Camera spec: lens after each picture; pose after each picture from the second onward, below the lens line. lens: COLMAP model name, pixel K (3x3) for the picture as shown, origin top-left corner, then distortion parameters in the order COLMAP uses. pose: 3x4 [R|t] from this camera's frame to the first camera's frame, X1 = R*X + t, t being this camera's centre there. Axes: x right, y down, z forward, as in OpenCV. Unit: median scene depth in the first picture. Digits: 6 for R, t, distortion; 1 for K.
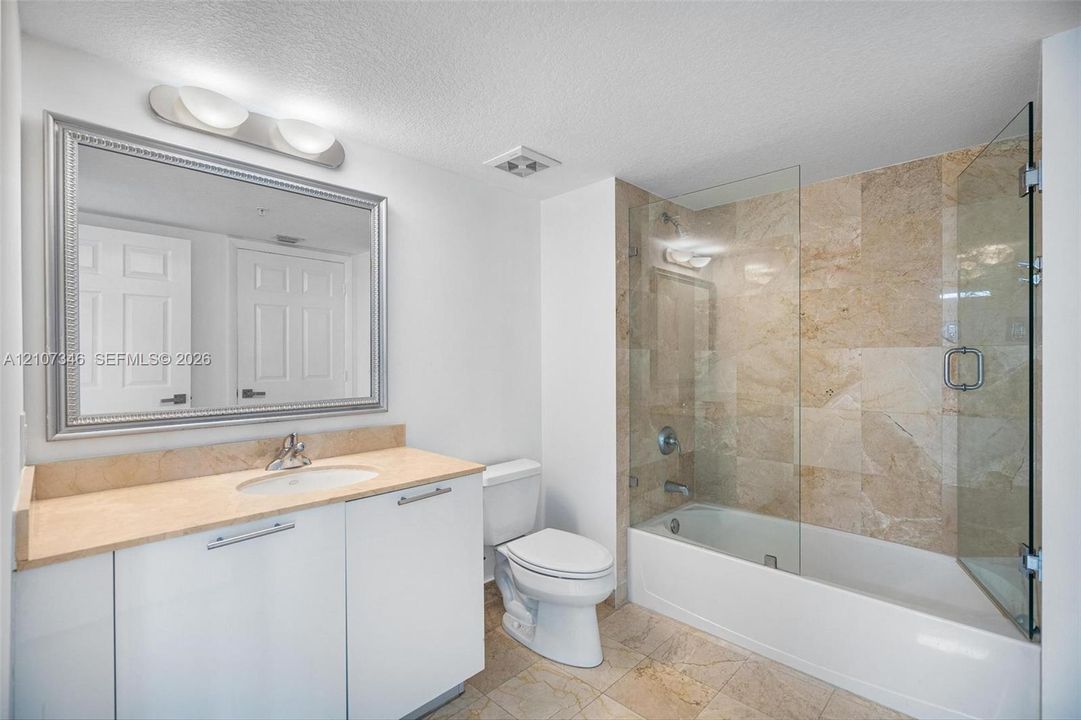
lens RADIAL K [[497.1, 0, 540.5], [0, 497.1, 360.0], [0, 0, 1]] dist [-0.001085, 0.000045]
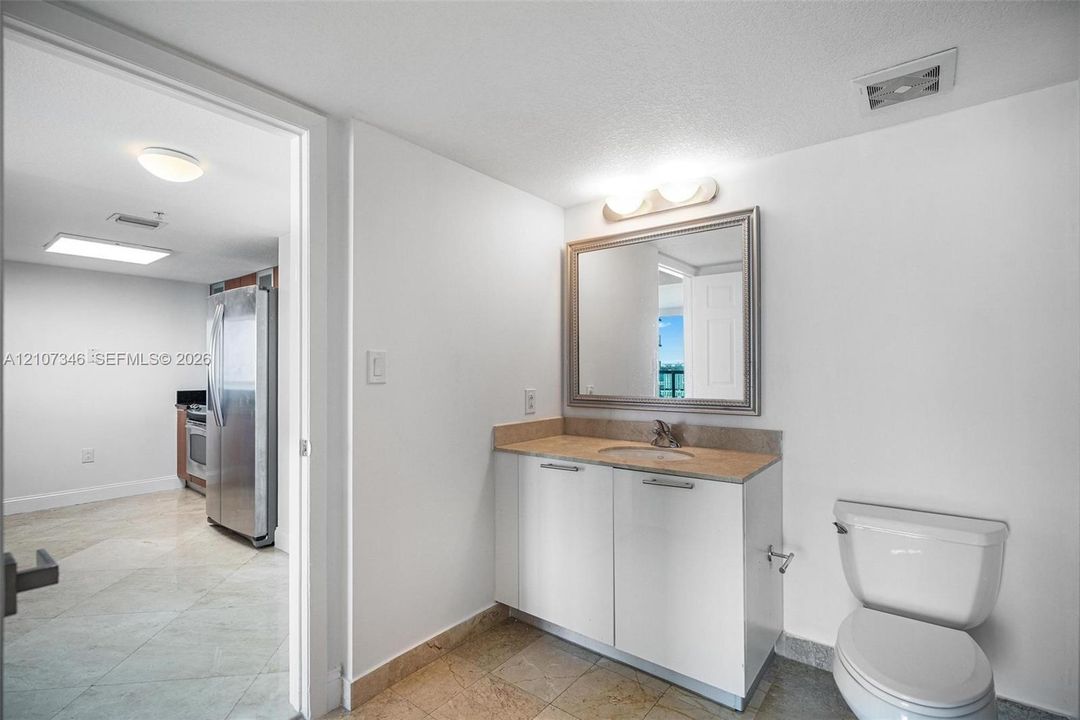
lens RADIAL K [[496.7, 0, 540.0], [0, 496.7, 360.0], [0, 0, 1]] dist [-0.001085, 0.000045]
pose [[0.121633, -0.016939, -0.992431, 0.669402], [0.000252, 0.999855, -0.017034, 0.007086], [0.992575, 0.001822, 0.121619, 0.440810]]
